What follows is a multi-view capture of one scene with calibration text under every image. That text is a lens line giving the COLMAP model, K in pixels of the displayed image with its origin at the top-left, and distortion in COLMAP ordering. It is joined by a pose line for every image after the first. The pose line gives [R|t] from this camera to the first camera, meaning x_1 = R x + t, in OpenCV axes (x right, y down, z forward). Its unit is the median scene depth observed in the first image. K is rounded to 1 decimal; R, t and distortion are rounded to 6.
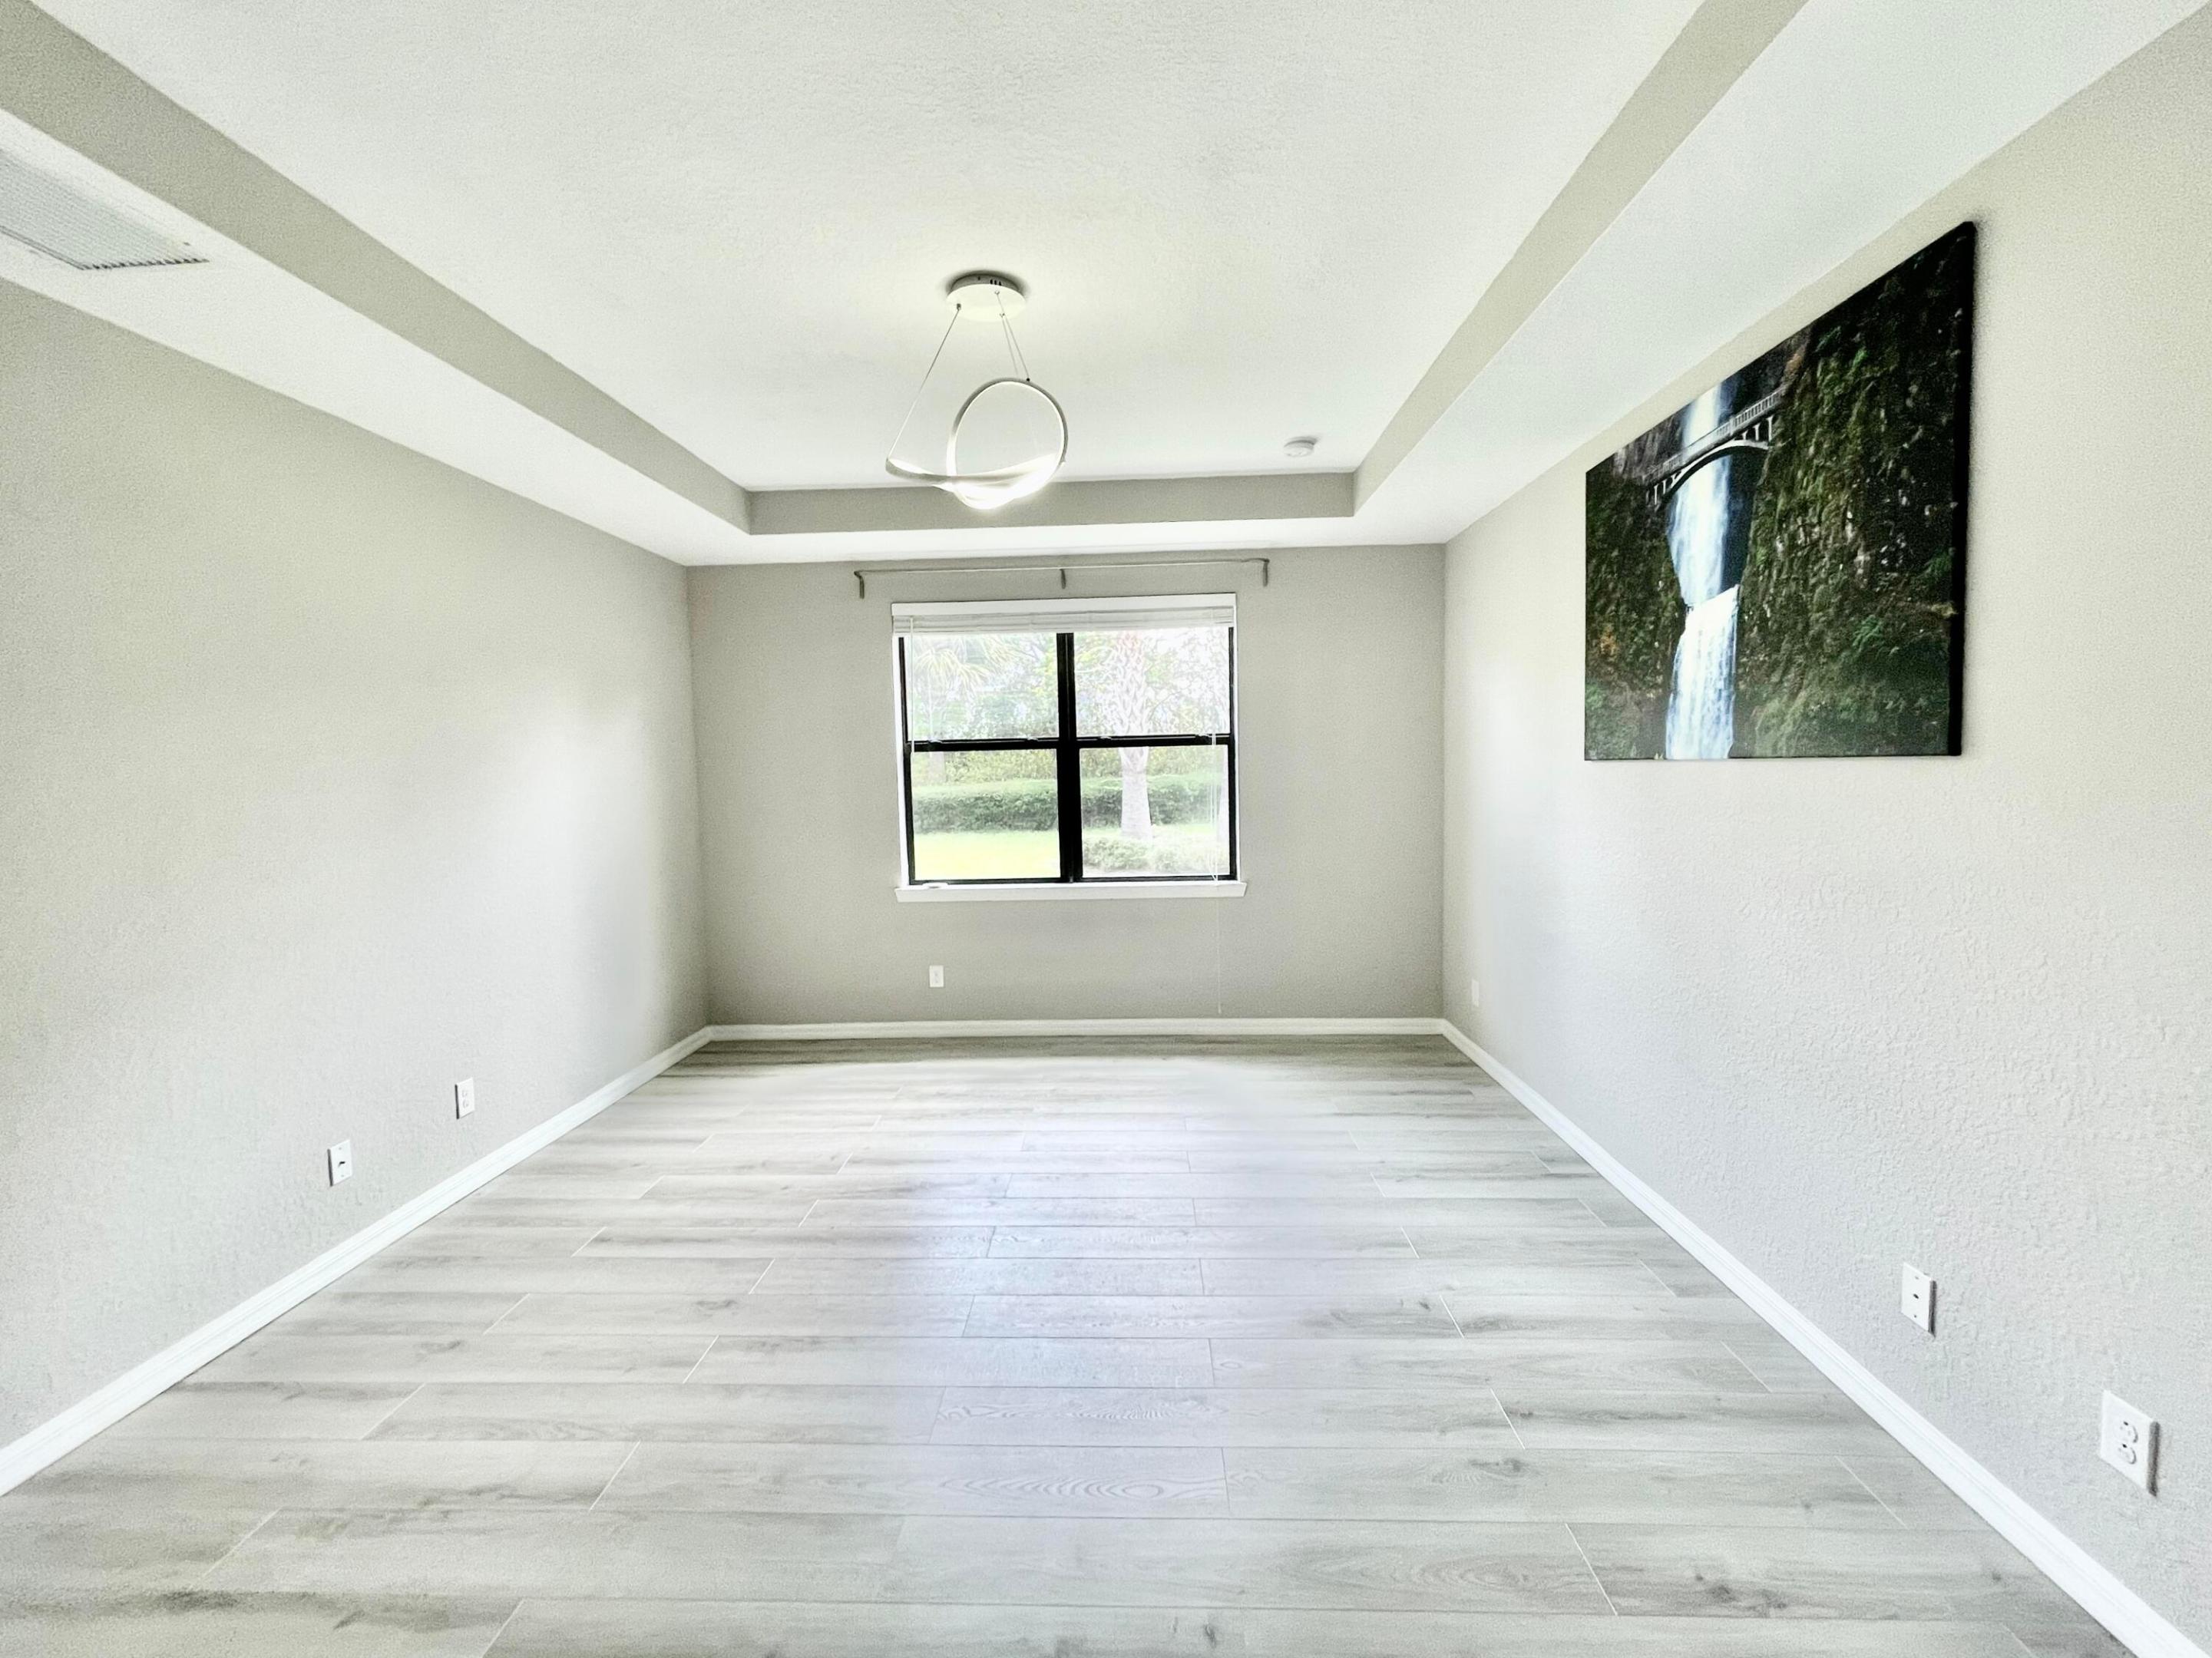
lens RADIAL K [[931.6, 0, 1106.0], [0, 931.6, 829.0], [0, 0, 1]] dist [0.000413, 0.000211]
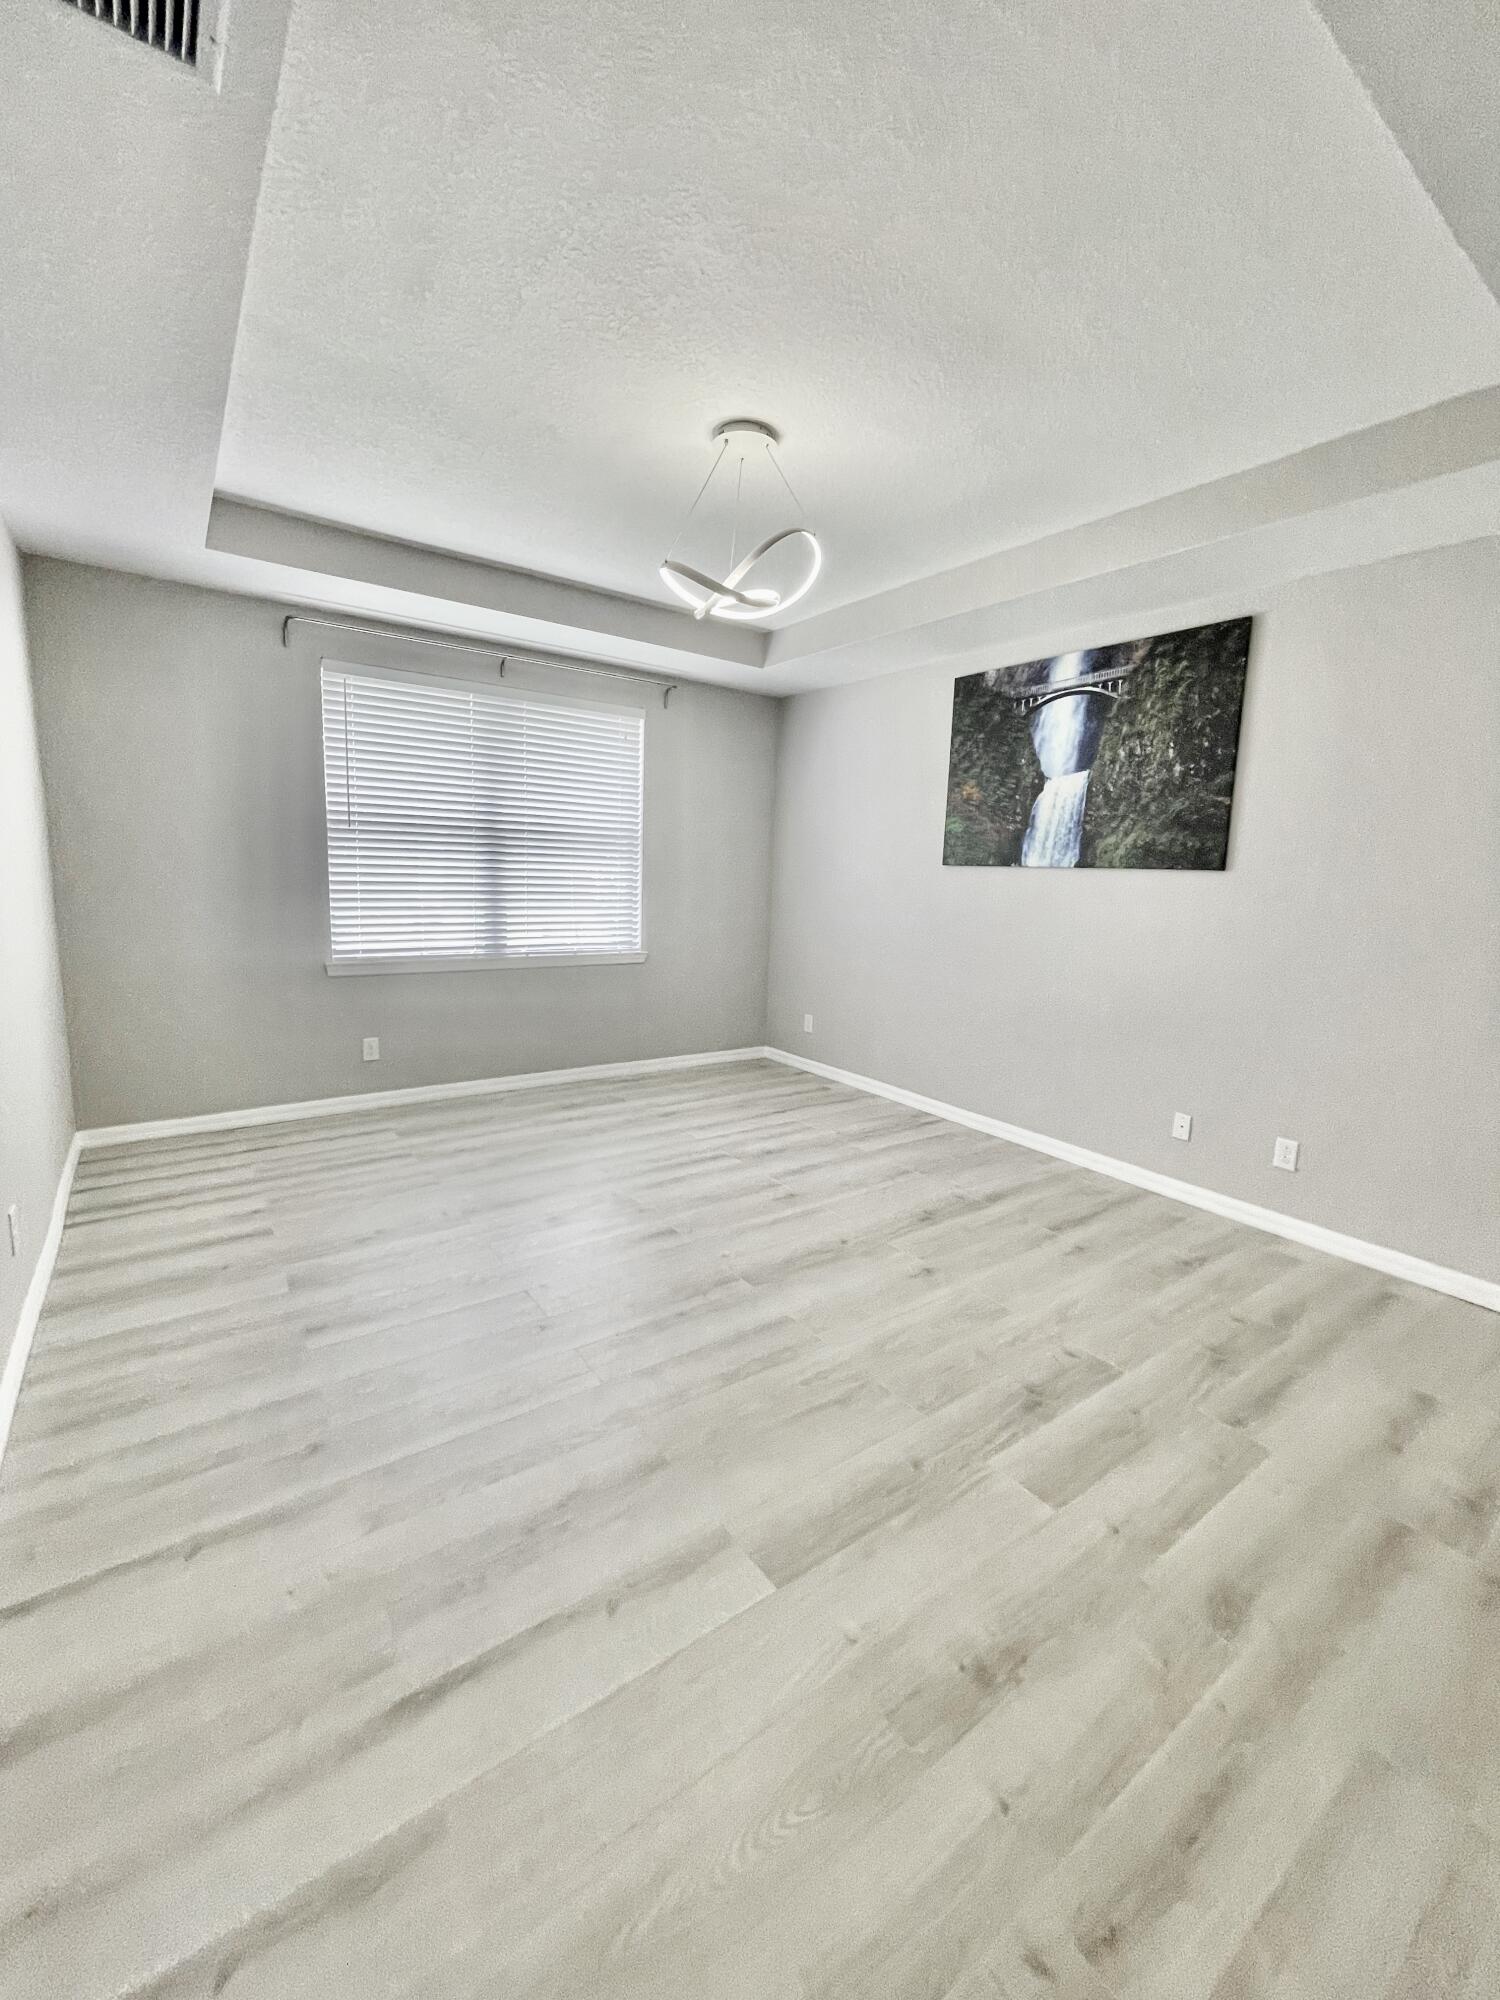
lens RADIAL K [[813.7, 0, 749.8], [0, 813.7, 992.8], [0, 0, 1]] dist [-0.002764, -0.000265]
pose [[0.782233, -0.043194, 0.621487, -0.865358], [-0.011370, 0.996438, 0.083564, 0.045077], [-0.622882, -0.072432, 0.778955, 0.160024]]
